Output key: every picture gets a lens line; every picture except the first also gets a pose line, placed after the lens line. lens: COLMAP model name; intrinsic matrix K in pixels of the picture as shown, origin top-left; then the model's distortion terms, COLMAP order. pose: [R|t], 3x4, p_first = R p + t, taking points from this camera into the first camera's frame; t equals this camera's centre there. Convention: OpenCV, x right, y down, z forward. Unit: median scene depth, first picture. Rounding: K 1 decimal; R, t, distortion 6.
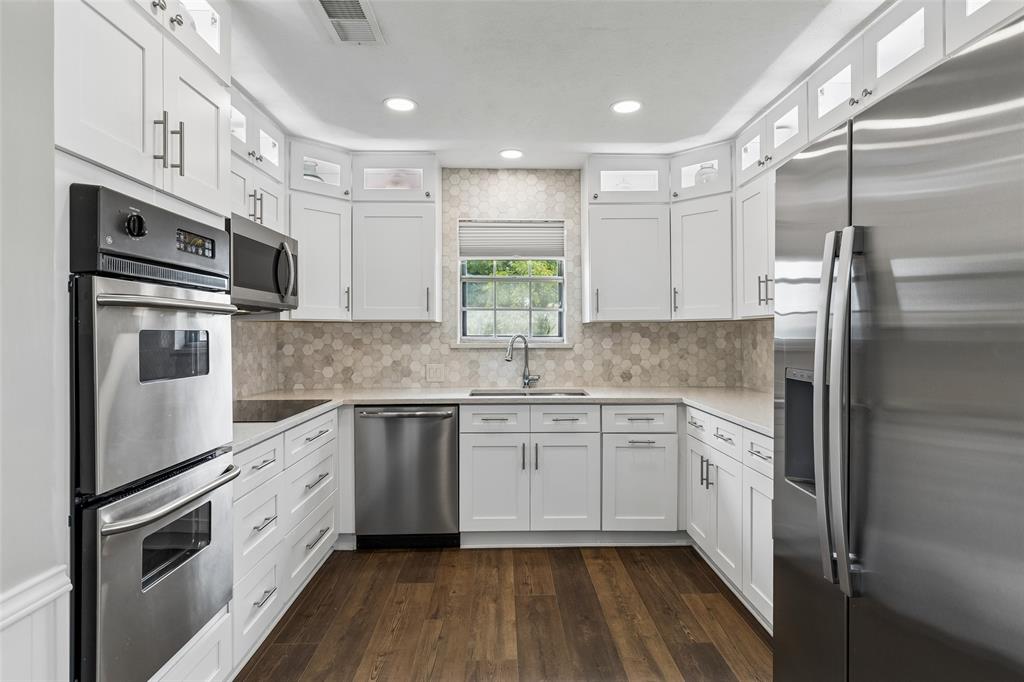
lens RADIAL K [[548.0, 0, 517.7], [0, 548.0, 333.7], [0, 0, 1]] dist [0.002033, 0.000448]
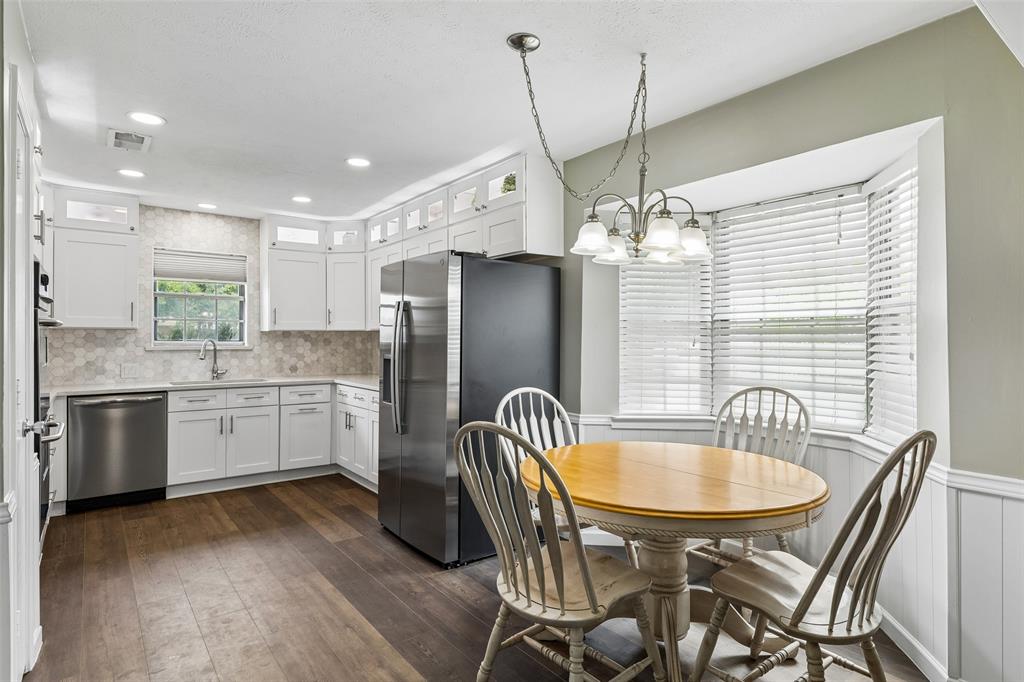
lens RADIAL K [[548.0, 0, 517.7], [0, 548.0, 333.7], [0, 0, 1]] dist [0.002033, 0.000448]
pose [[0.806949, 0.008758, 0.590556, -0.181645], [-0.002733, 0.999935, -0.011093, 0.000281], [-0.590615, 0.007337, 0.806920, -0.517386]]
